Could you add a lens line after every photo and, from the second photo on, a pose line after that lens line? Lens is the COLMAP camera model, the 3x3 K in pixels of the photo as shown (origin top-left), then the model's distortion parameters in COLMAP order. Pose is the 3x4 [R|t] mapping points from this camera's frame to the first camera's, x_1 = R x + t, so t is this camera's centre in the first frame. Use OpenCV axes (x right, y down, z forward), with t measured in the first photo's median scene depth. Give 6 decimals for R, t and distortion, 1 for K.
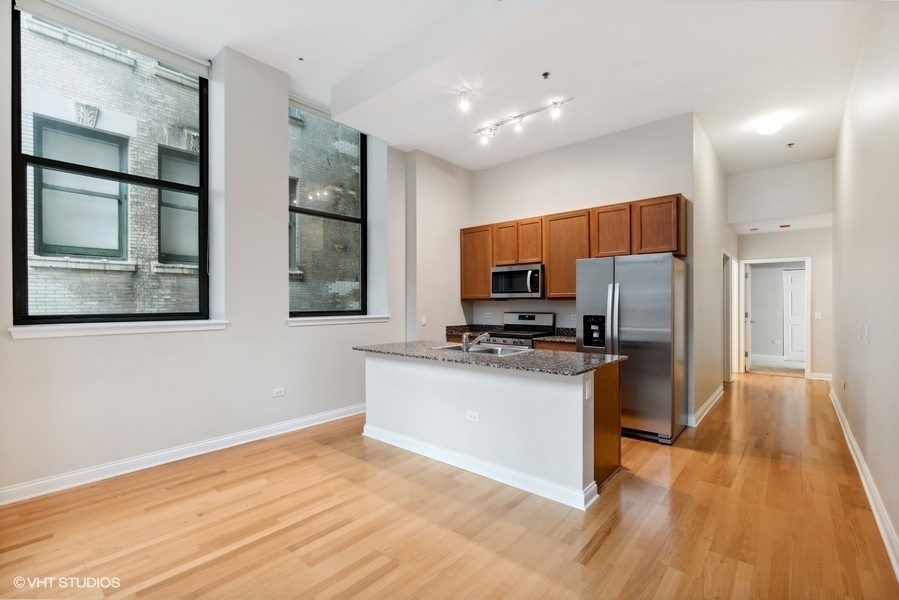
lens RADIAL K [[415.8, 0, 429.8], [0, 415.8, 304.4], [0, 0, 1]] dist [-0.004669, 0.001535]
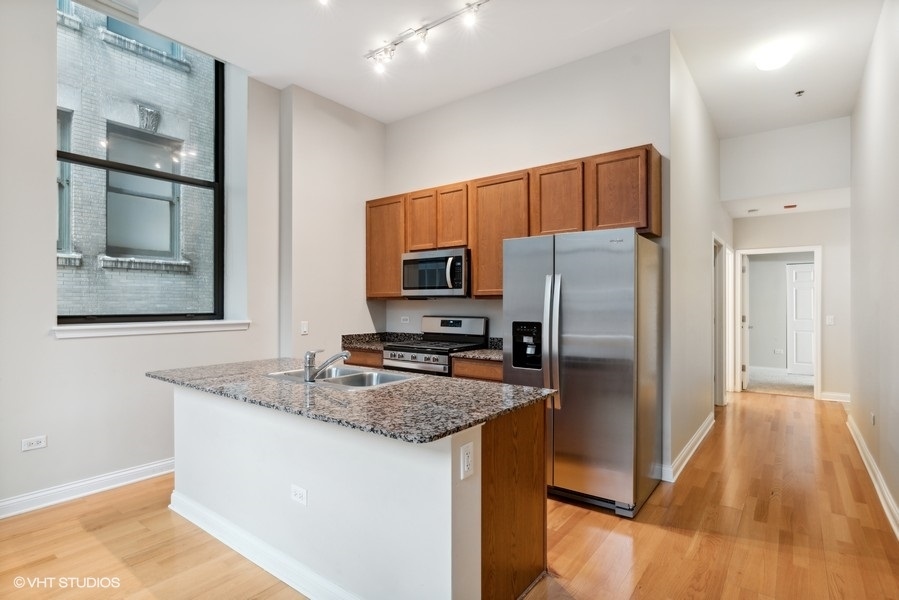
lens RADIAL K [[444.3, 0, 445.2], [0, 444.3, 302.1], [0, 0, 1]] dist [-0.006171, 0.000901]
pose [[0.998332, 0.002710, 0.057674, 0.201401], [-0.002464, 0.999988, -0.004336, -0.001994], [-0.057685, 0.004187, 0.998326, 0.260873]]
